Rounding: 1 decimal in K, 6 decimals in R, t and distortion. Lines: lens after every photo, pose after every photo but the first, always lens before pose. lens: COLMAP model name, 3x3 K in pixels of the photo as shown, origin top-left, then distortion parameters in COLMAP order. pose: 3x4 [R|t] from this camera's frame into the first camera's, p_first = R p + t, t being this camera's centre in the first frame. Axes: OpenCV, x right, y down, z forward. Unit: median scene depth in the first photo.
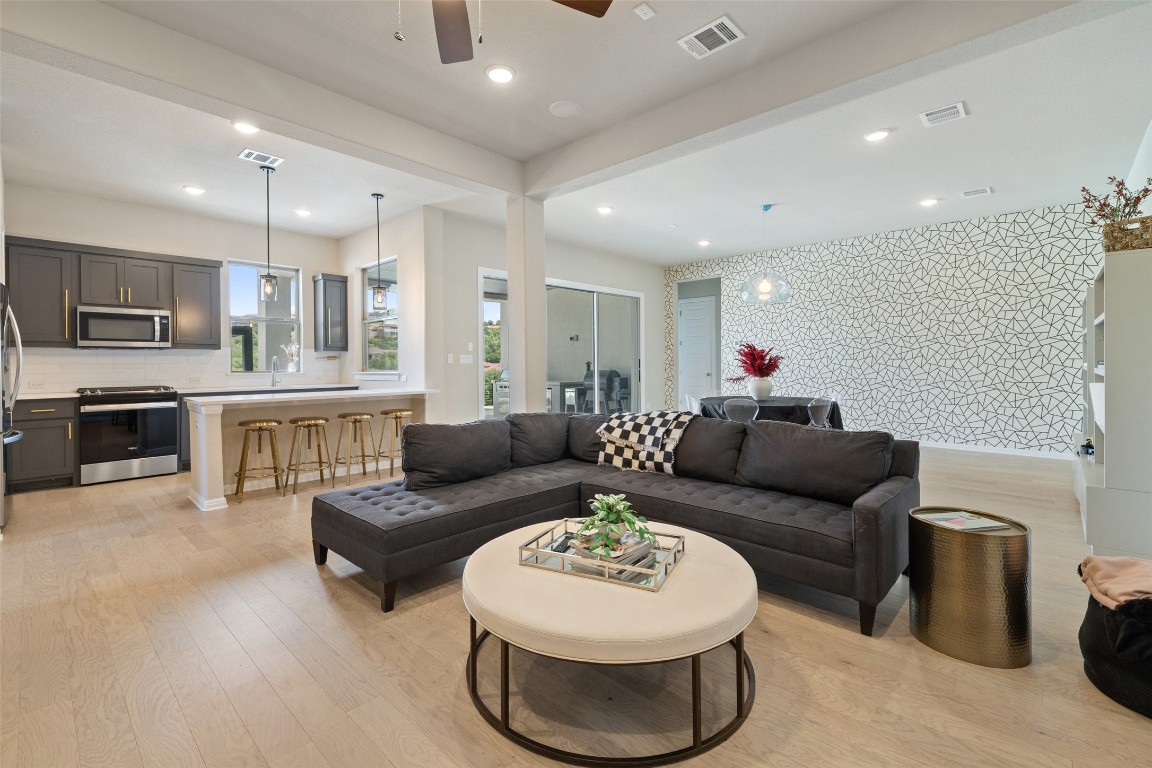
lens RADIAL K [[493.2, 0, 571.4], [0, 493.2, 365.1], [0, 0, 1]] dist [0.000603, 0.000161]
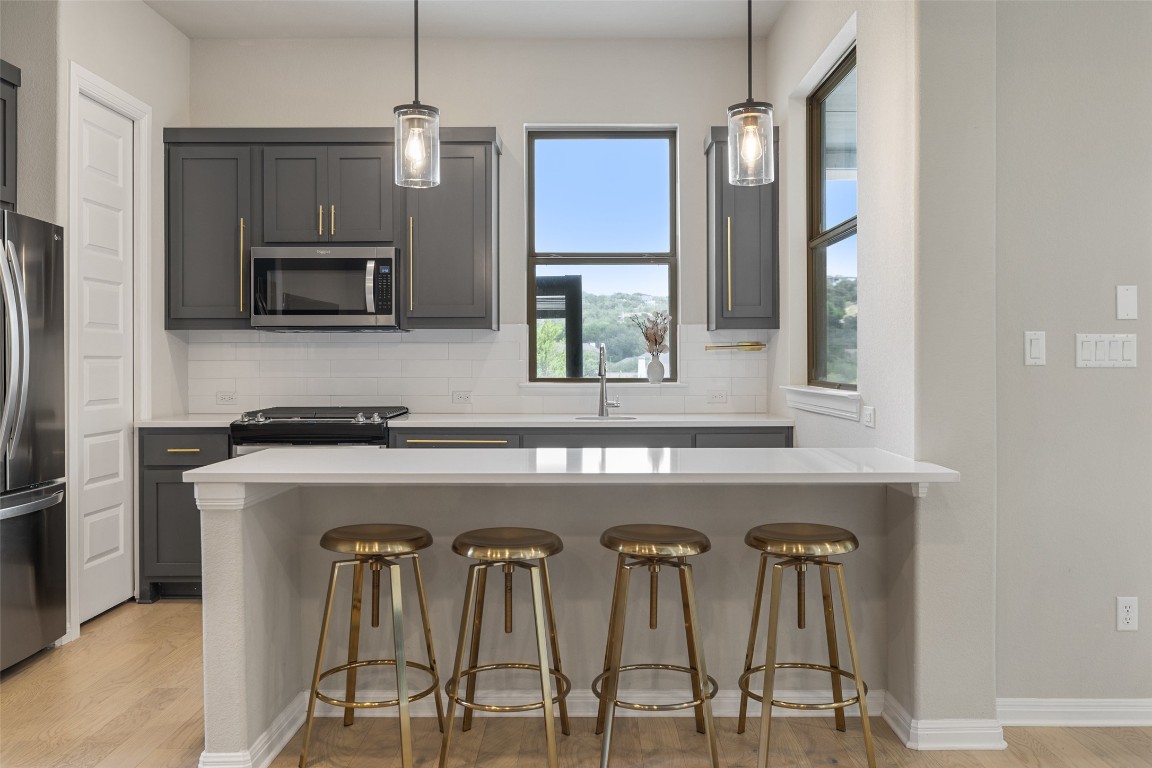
lens RADIAL K [[943.5, 0, 573.4], [0, 943.5, 357.4], [0, 0, 1]] dist [0.001468, -0.004343]
pose [[0.691290, 0.003560, -0.722569, -0.056700], [-0.005842, 0.999983, -0.000663, -0.006724], [0.722554, 0.004680, 0.691299, 0.515513]]
